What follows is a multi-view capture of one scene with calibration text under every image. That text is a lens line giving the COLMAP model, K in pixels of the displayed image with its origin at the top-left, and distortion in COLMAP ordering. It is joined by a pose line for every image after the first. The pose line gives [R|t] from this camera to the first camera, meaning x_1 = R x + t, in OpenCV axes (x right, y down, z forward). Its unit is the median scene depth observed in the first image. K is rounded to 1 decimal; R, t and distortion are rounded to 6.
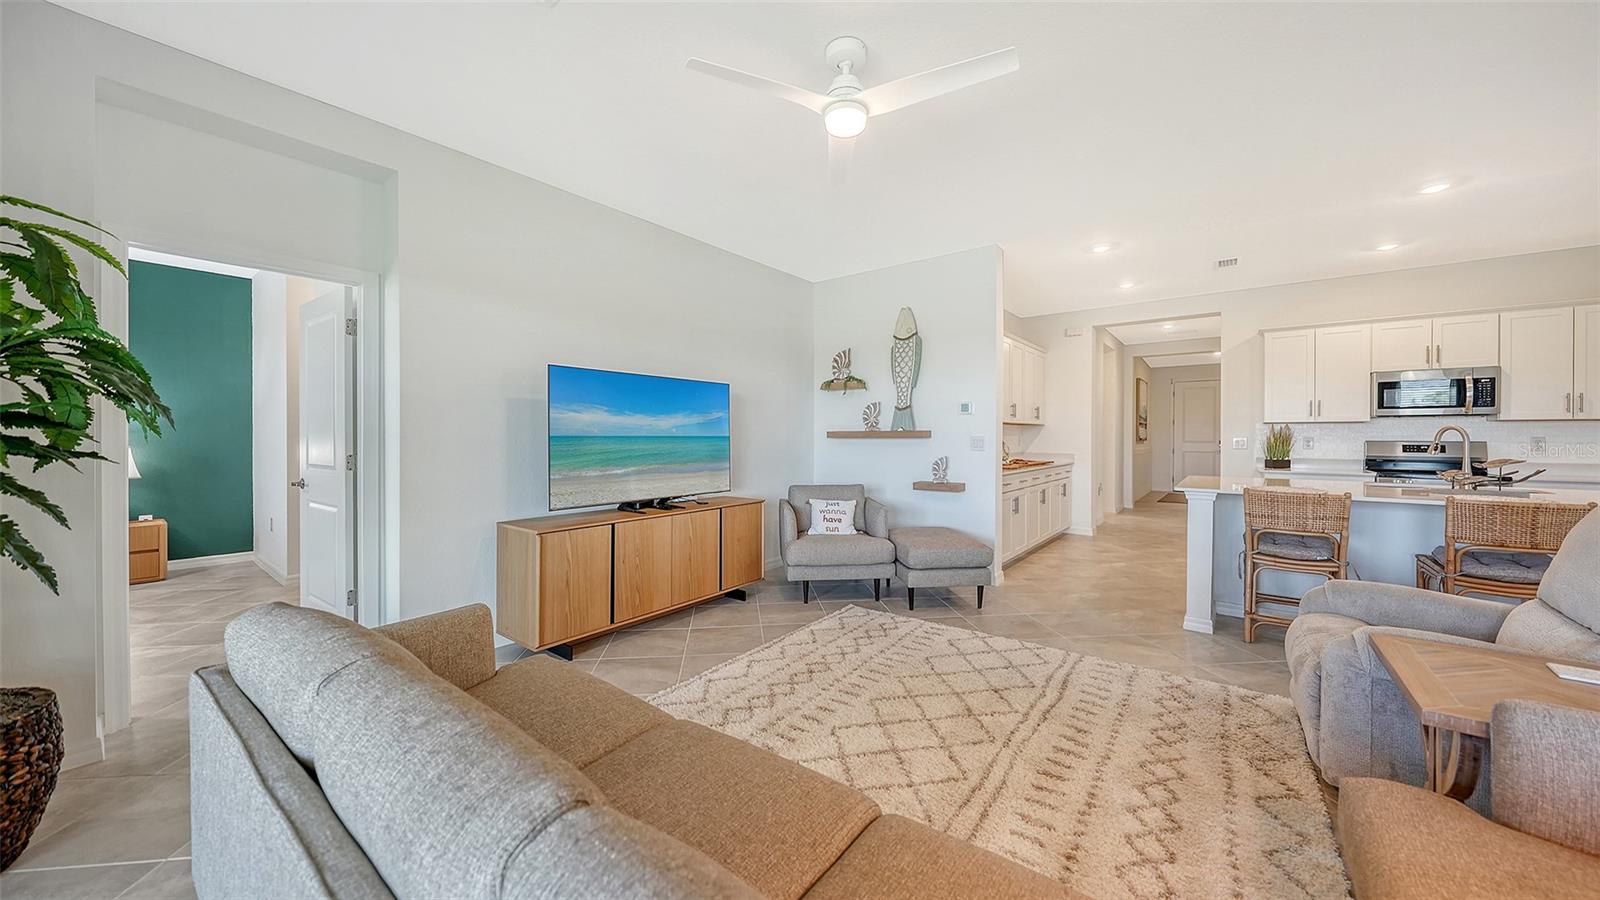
lens RADIAL K [[555.8, 0, 799.4], [0, 555.8, 442.2], [0, 0, 1]] dist [-0.004993, 0.000247]
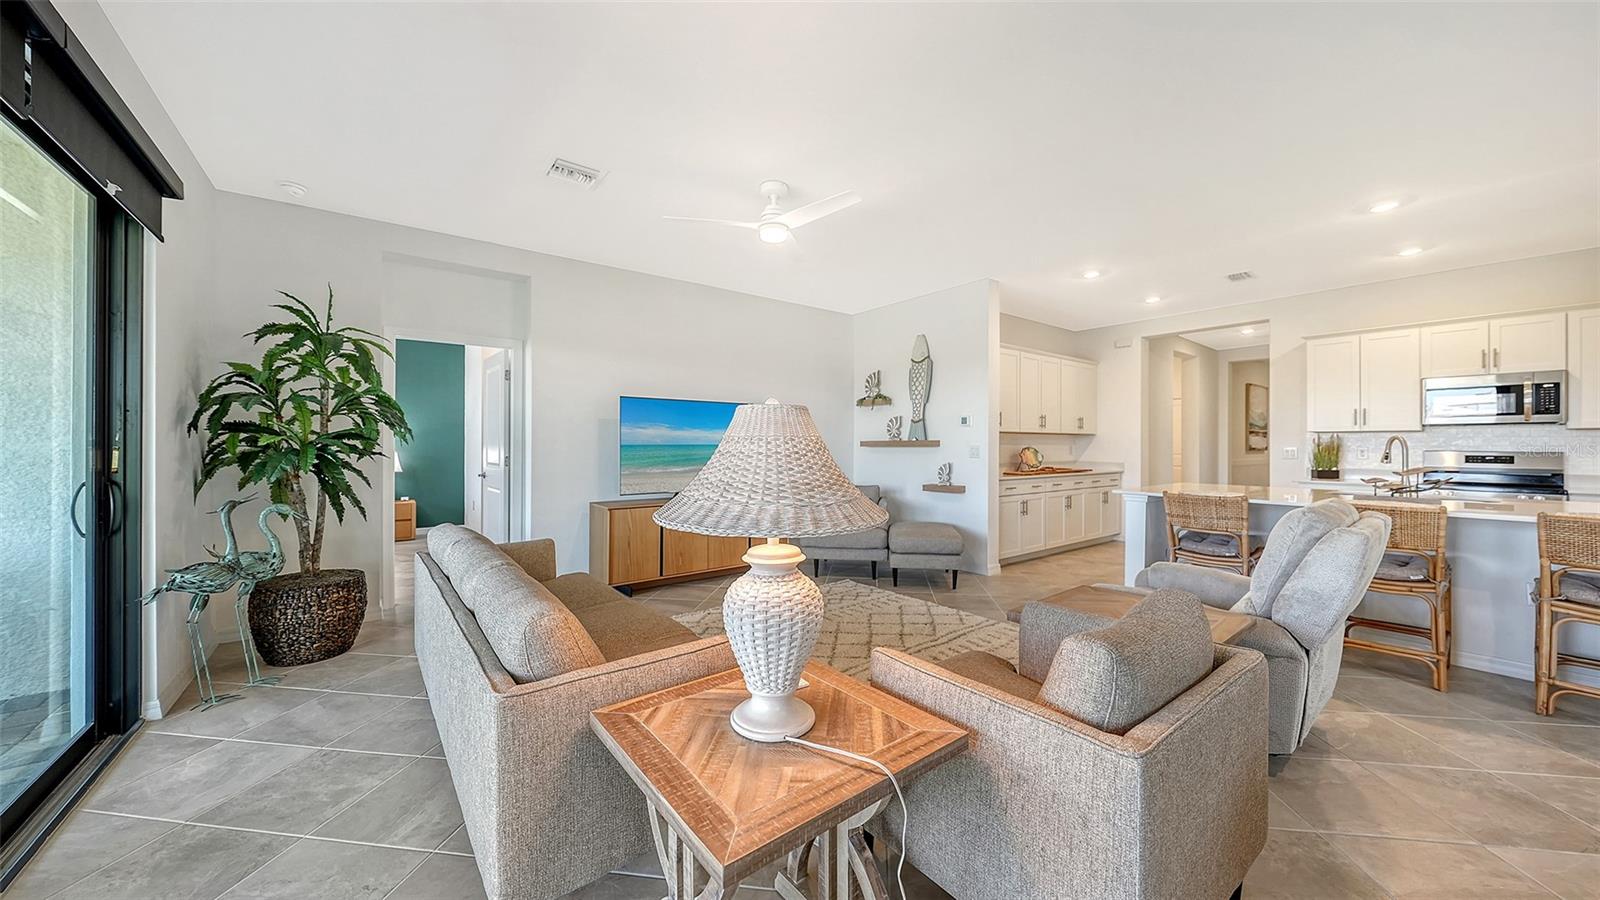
lens RADIAL K [[555.8, 0, 799.4], [0, 555.8, 446.8], [0, 0, 1]] dist [-0.004993, 0.000247]
pose [[0.967867, 0.002382, -0.251450, 0.273259], [-0.004126, 0.999971, -0.006412, 0.001619], [0.251427, 0.007243, 0.967849, -0.221124]]
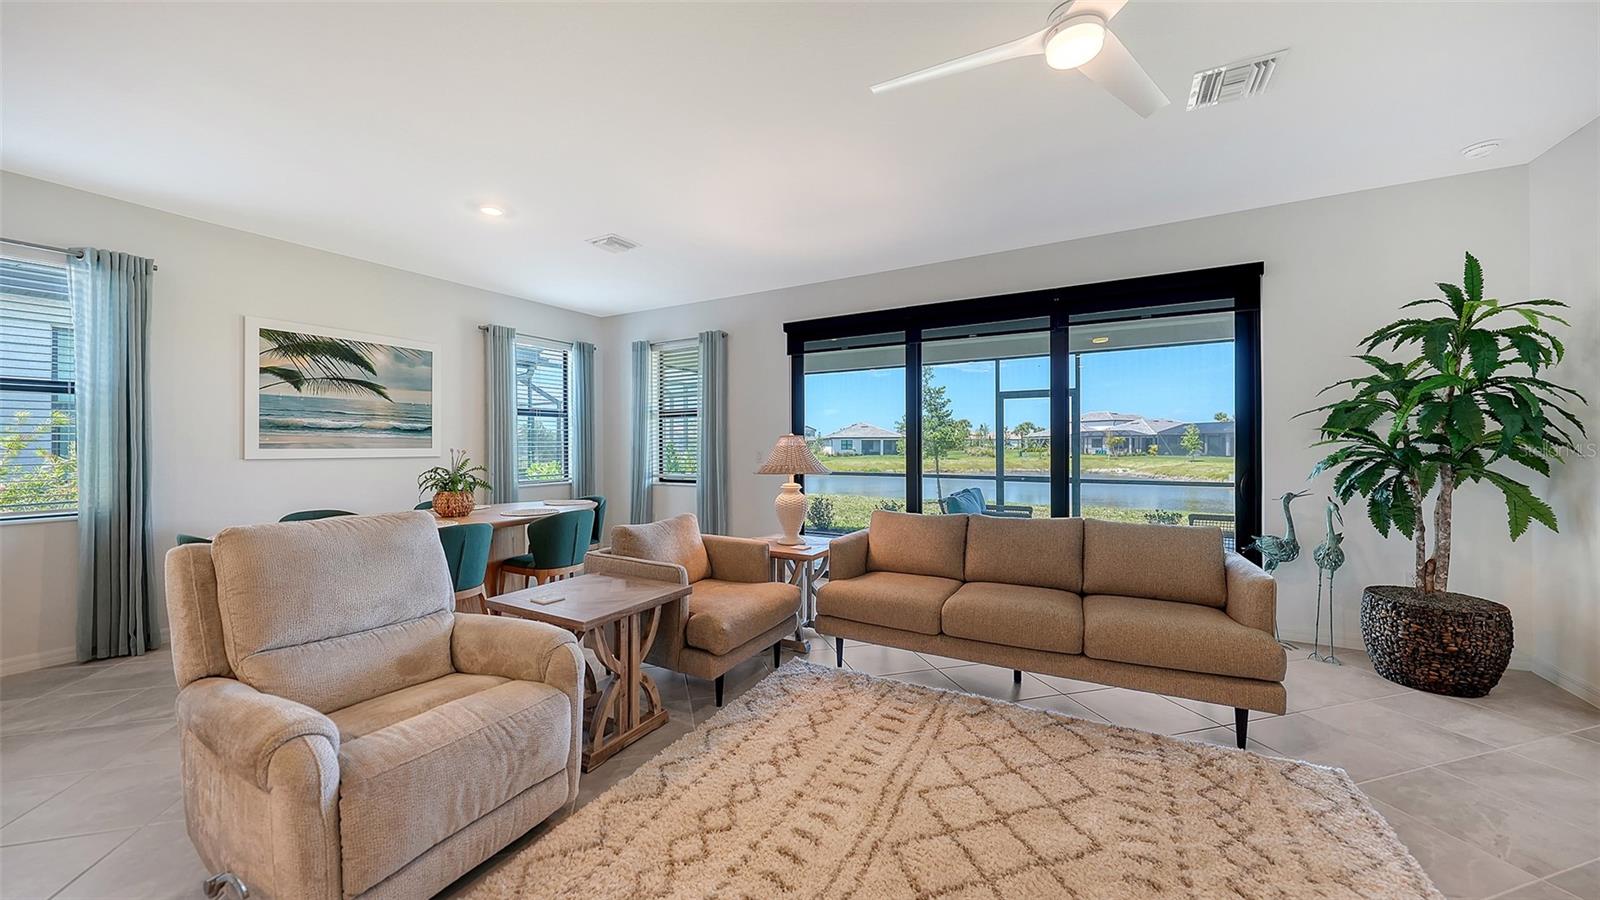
lens RADIAL K [[555.8, 0, 799.1], [0, 555.8, 447.1], [0, 0, 1]] dist [-0.004993, 0.000247]
pose [[-0.987999, 0.004210, -0.154406, 0.303297], [0.002162, 0.999907, 0.013429, -0.016083], [0.154448, 0.012934, -0.987916, 0.882473]]
